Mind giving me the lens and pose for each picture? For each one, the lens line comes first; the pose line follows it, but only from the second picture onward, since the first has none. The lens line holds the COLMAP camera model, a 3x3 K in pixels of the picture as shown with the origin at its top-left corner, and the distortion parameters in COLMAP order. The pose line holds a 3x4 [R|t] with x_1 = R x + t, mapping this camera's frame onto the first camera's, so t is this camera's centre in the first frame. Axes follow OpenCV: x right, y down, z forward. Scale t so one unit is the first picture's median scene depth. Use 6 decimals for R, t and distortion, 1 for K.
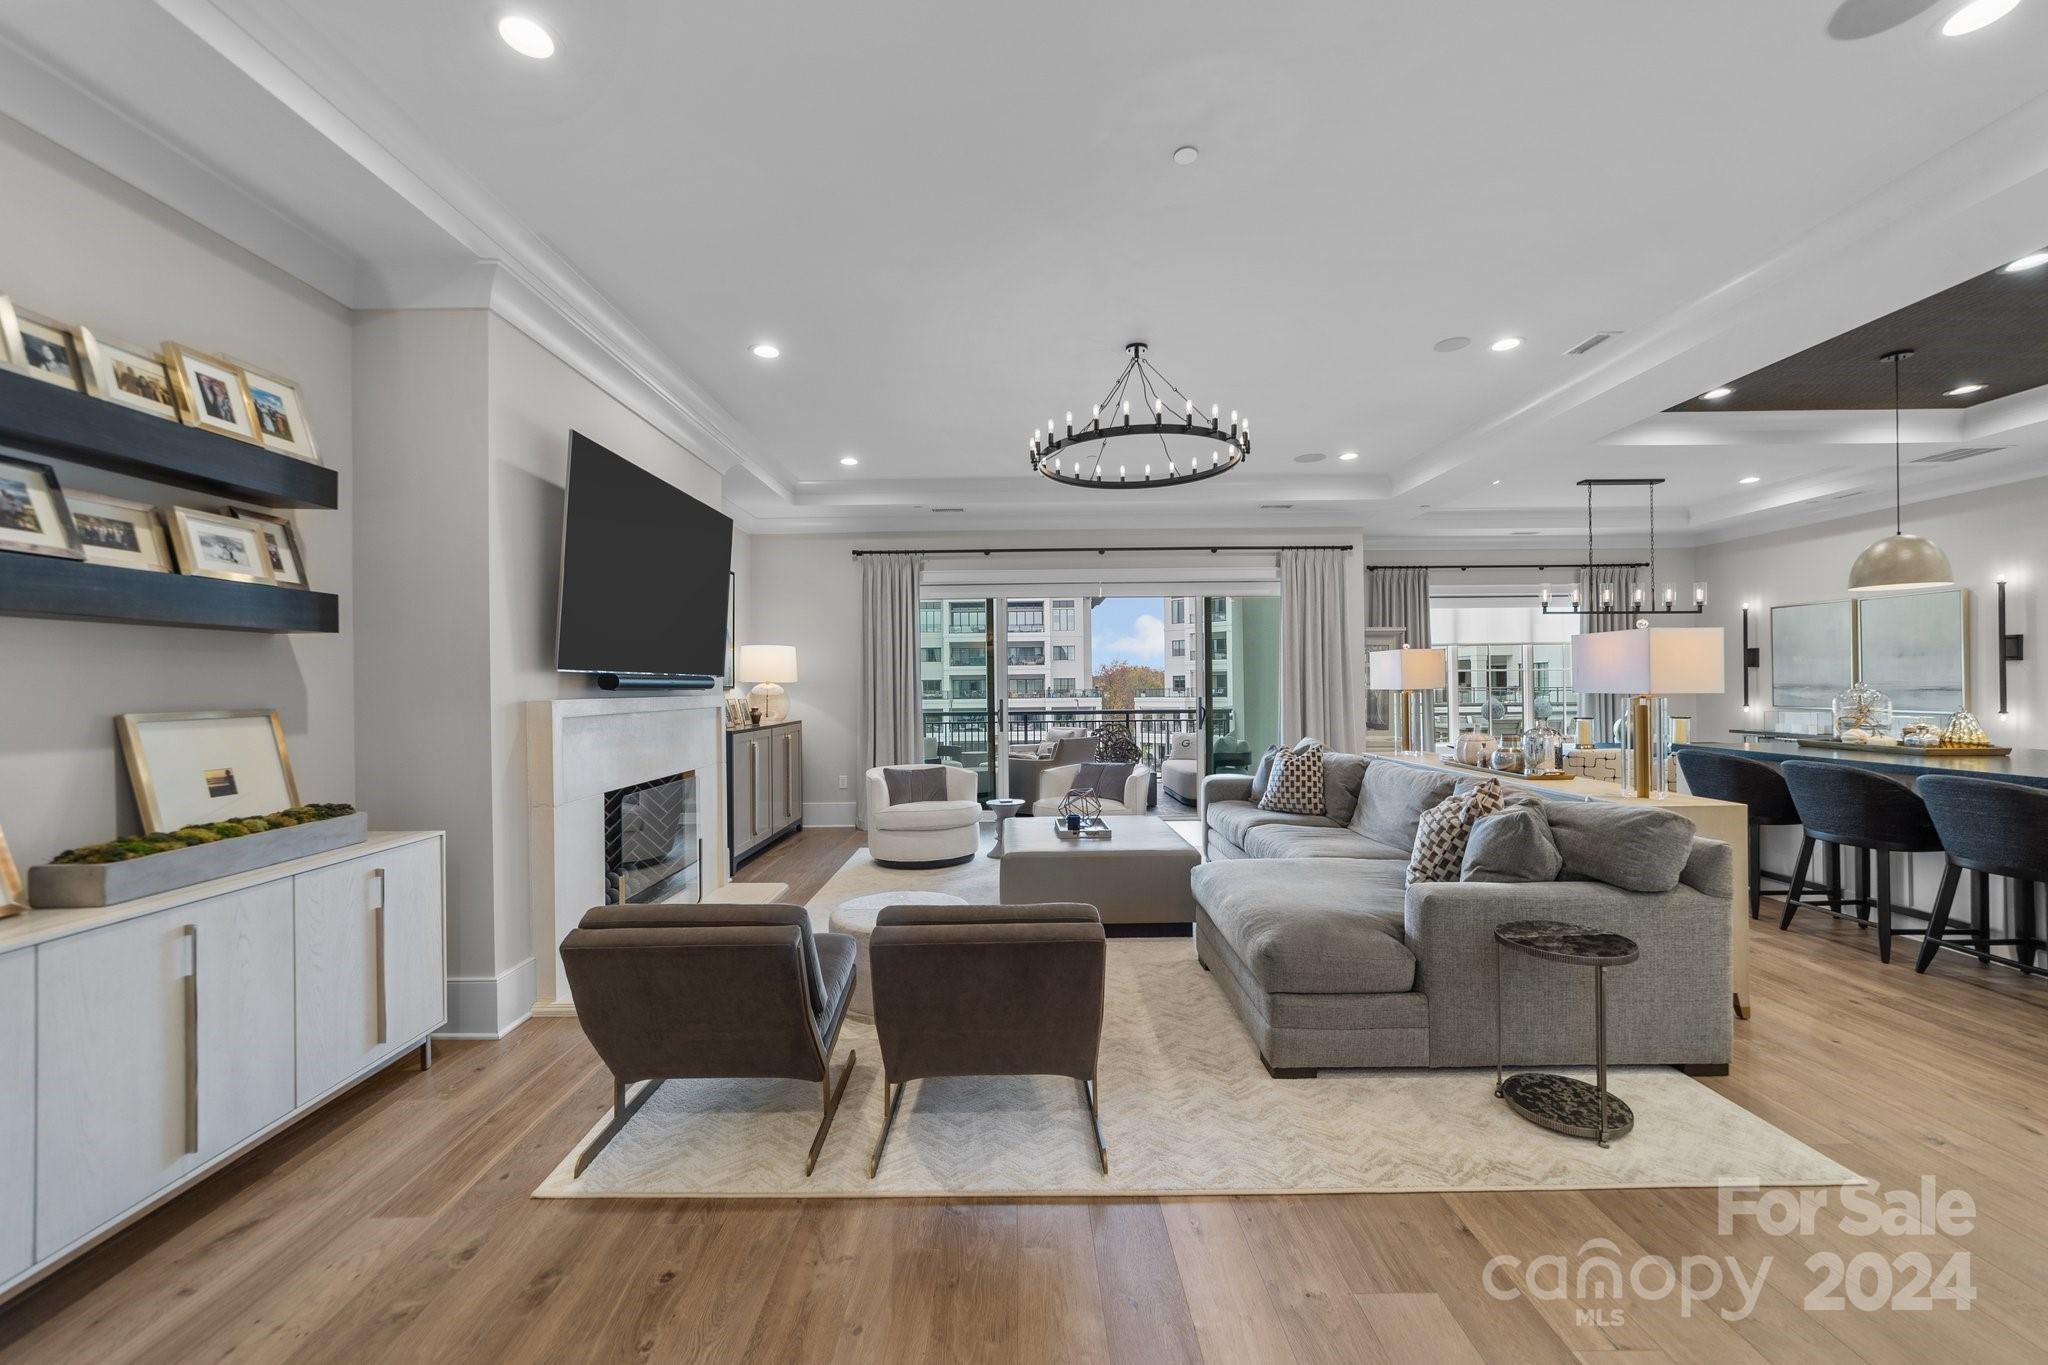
lens RADIAL K [[793.3, 0, 1024.9], [0, 793.3, 677.9], [0, 0, 1]] dist [-0.003471, 0.003186]
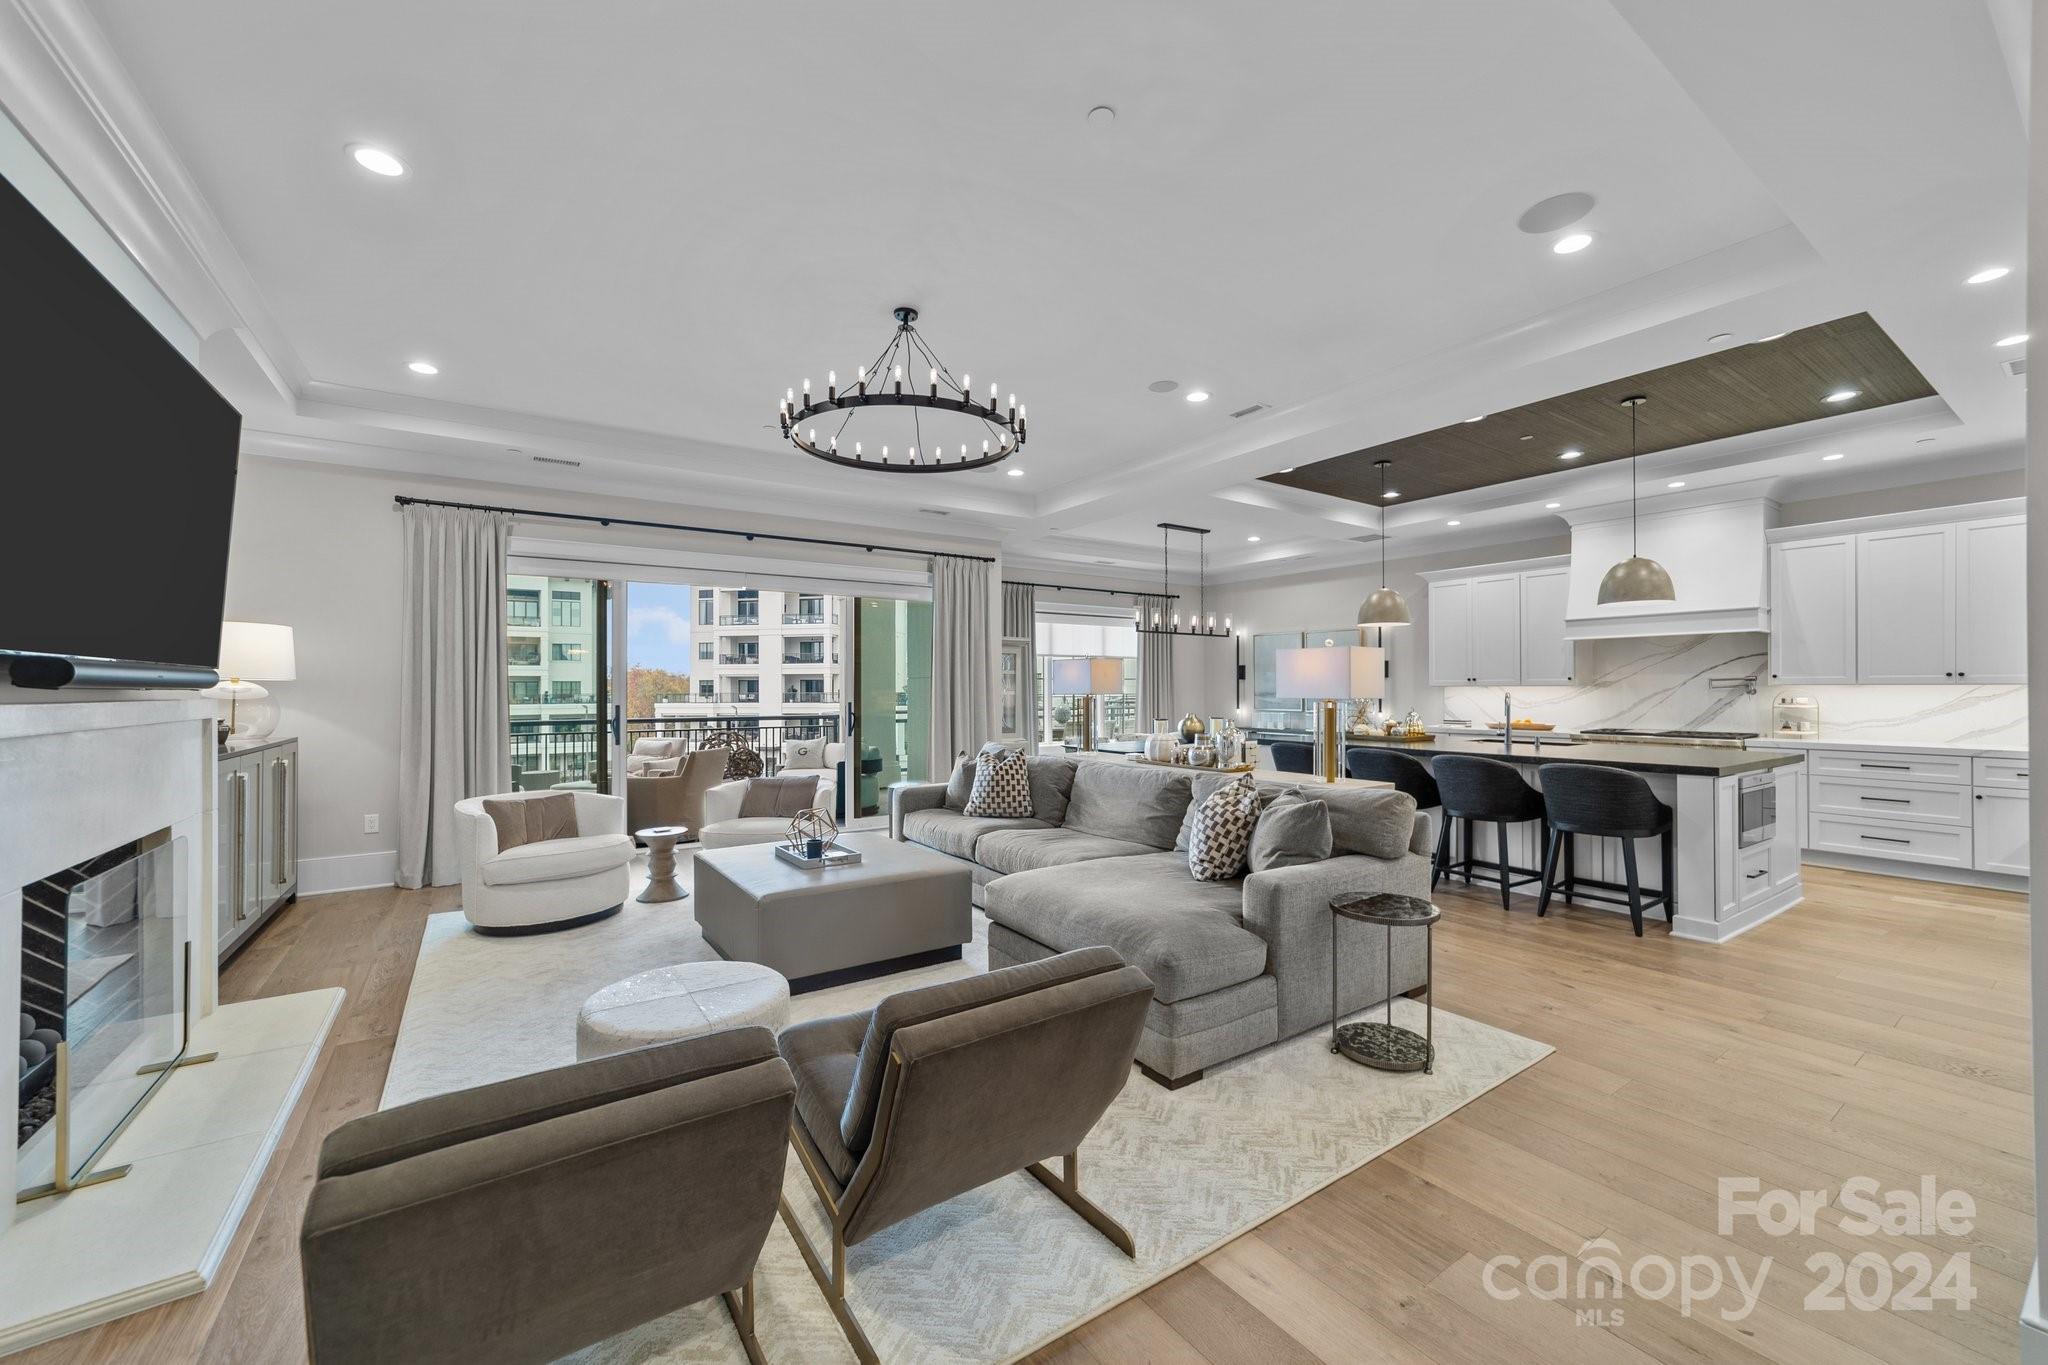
lens RADIAL K [[793.3, 0, 1024.3], [0, 793.3, 679.2], [0, 0, 1]] dist [-0.003471, 0.003186]
pose [[0.833193, 0.014840, 0.552783, -0.165272], [-0.011606, 0.999889, -0.009350, 0.003573], [-0.552861, 0.001375, 0.833273, 0.121704]]
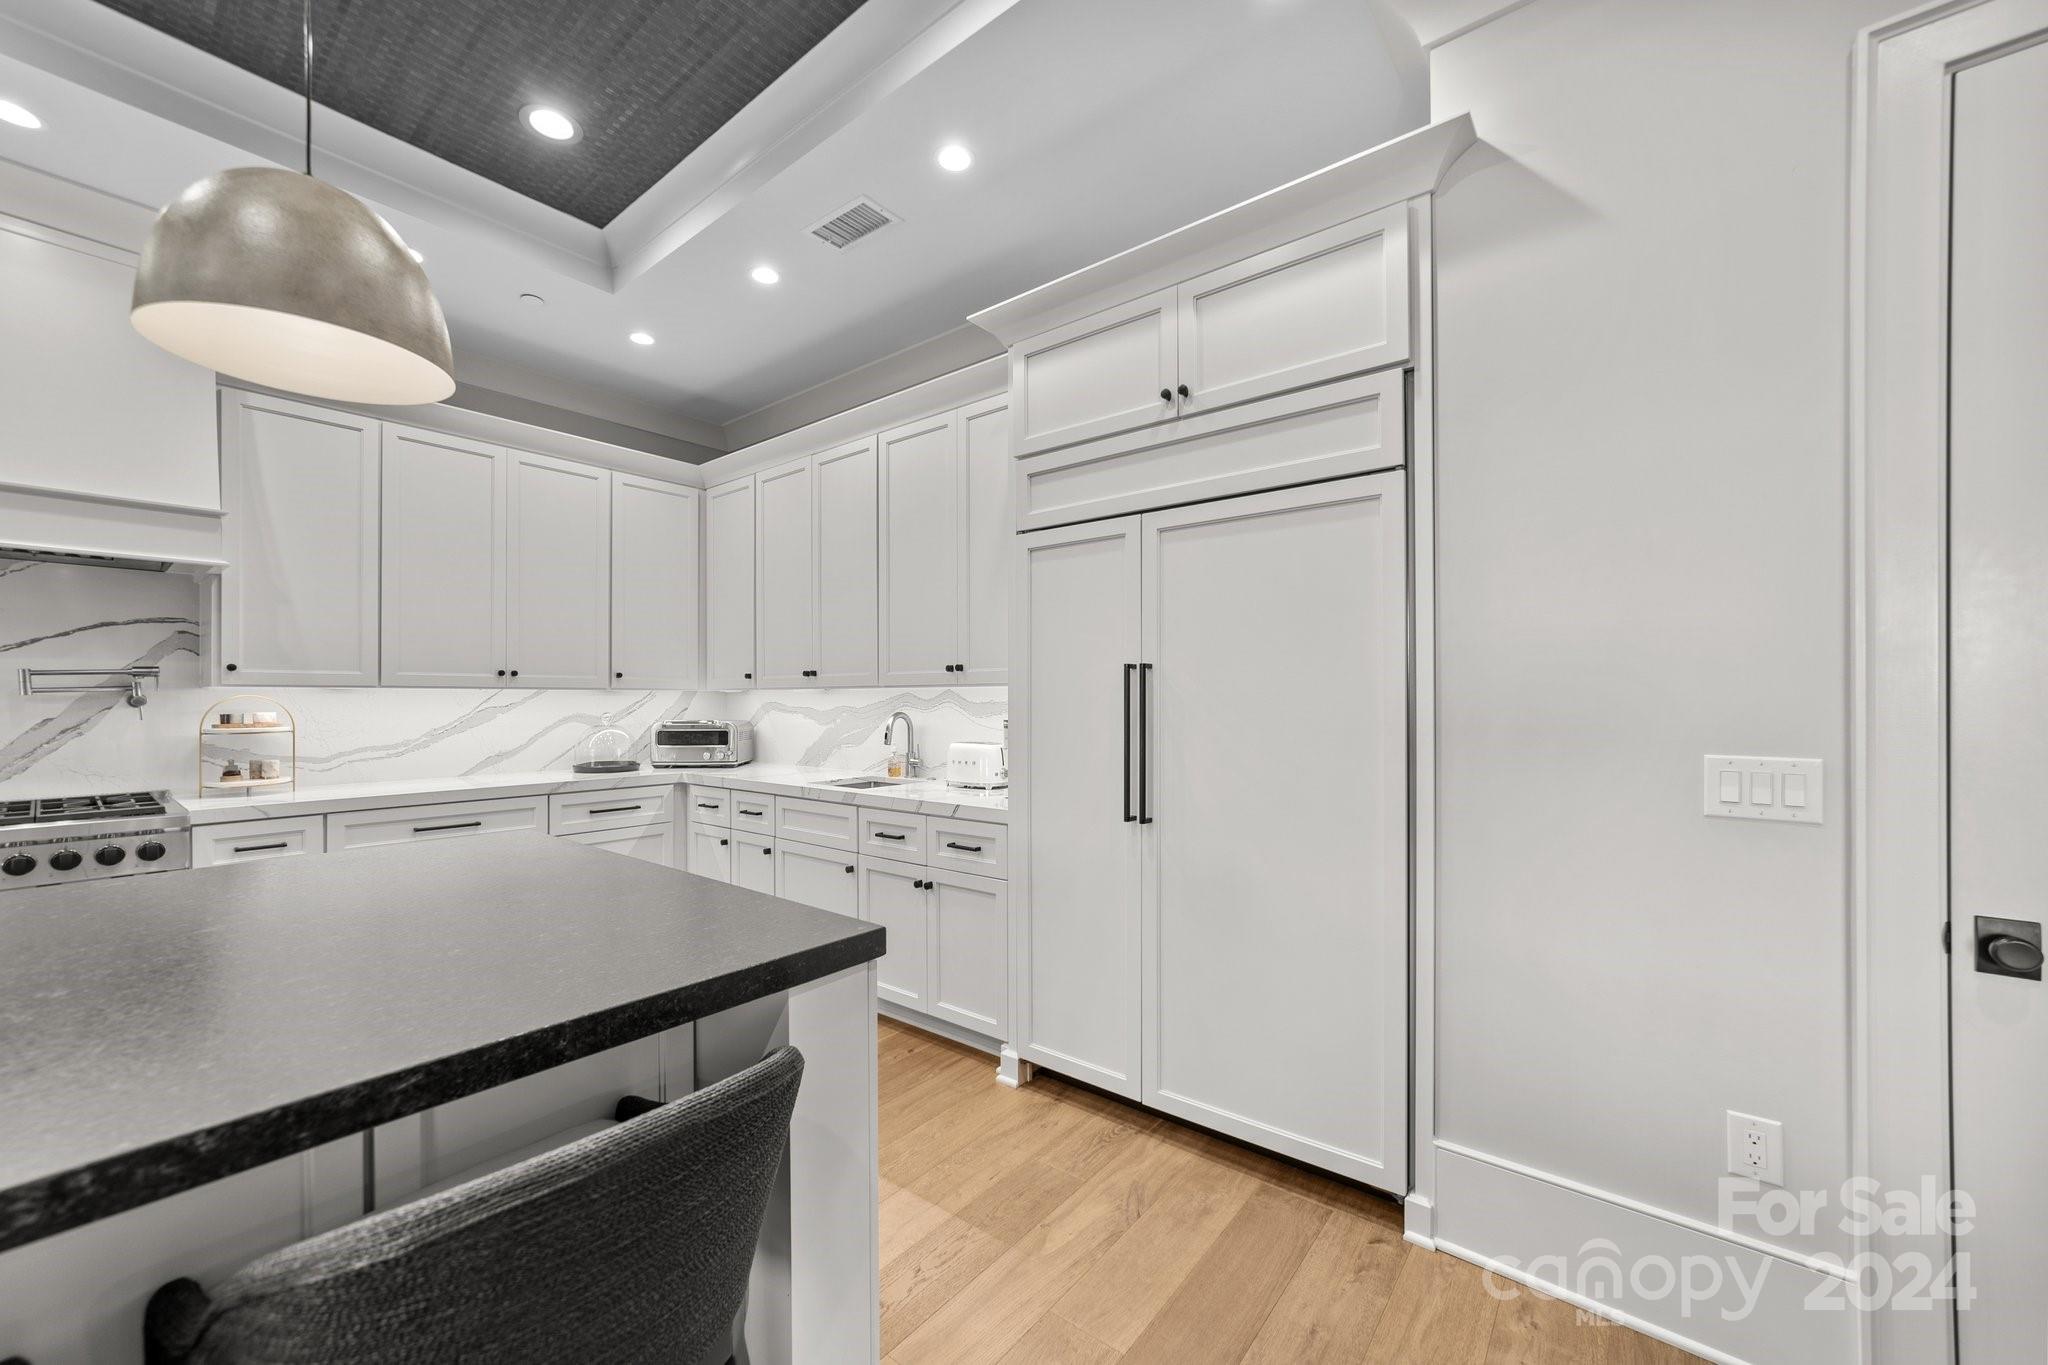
lens RADIAL K [[793.3, 0, 1021.8], [0, 793.3, 691.9], [0, 0, 1]] dist [-0.003471, 0.003186]
pose [[-0.773224, 0.017307, 0.633896, 0.520406], [0.003417, 0.999727, -0.023127, 0.006951], [-0.634123, -0.015717, -0.773072, 0.499100]]
